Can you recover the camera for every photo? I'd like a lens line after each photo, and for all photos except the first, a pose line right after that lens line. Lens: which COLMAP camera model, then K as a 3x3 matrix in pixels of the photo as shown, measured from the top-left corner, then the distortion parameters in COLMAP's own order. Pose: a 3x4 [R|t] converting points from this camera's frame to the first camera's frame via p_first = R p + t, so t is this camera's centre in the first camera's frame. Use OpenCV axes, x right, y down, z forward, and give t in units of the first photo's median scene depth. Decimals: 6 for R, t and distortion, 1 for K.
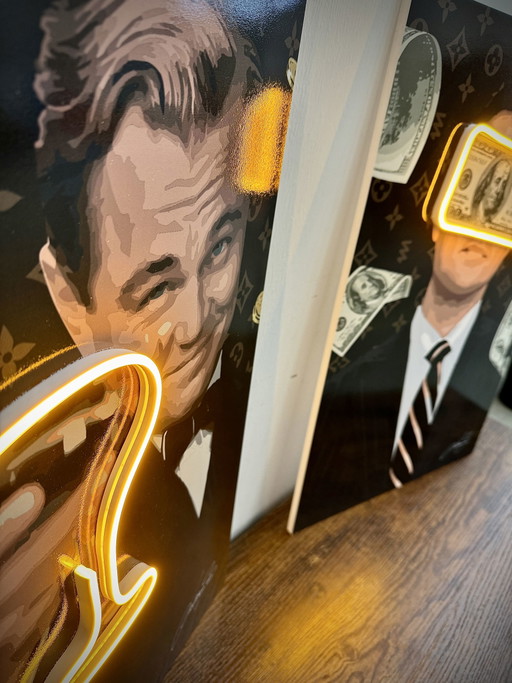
lens RADIAL K [[490.5, 0, 256.0], [0, 490.5, 341.5], [0, 0, 1]] dist [0.077132, -0.165626]
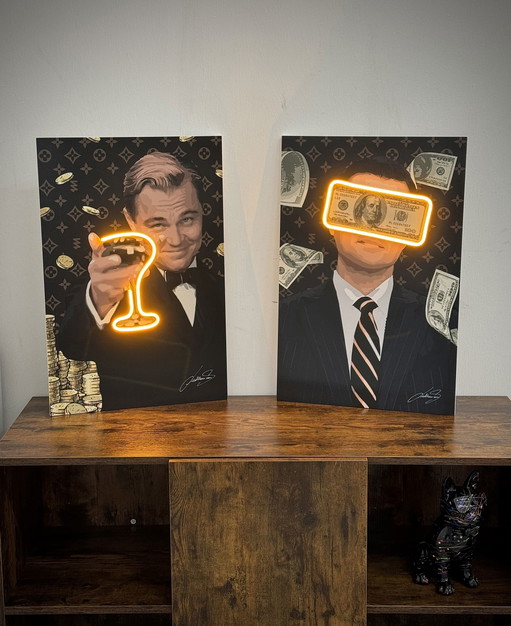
lens RADIAL K [[839.2, 0, 258.2], [0, 839.2, 279.7], [0, 0, 1]] dist [0.128814, 0.009018]
pose [[0.678612, -0.019285, -0.734244, 3.242538], [-0.254373, 0.931621, -0.259569, 1.135227], [0.689043, 0.362918, 0.627304, -1.574451]]
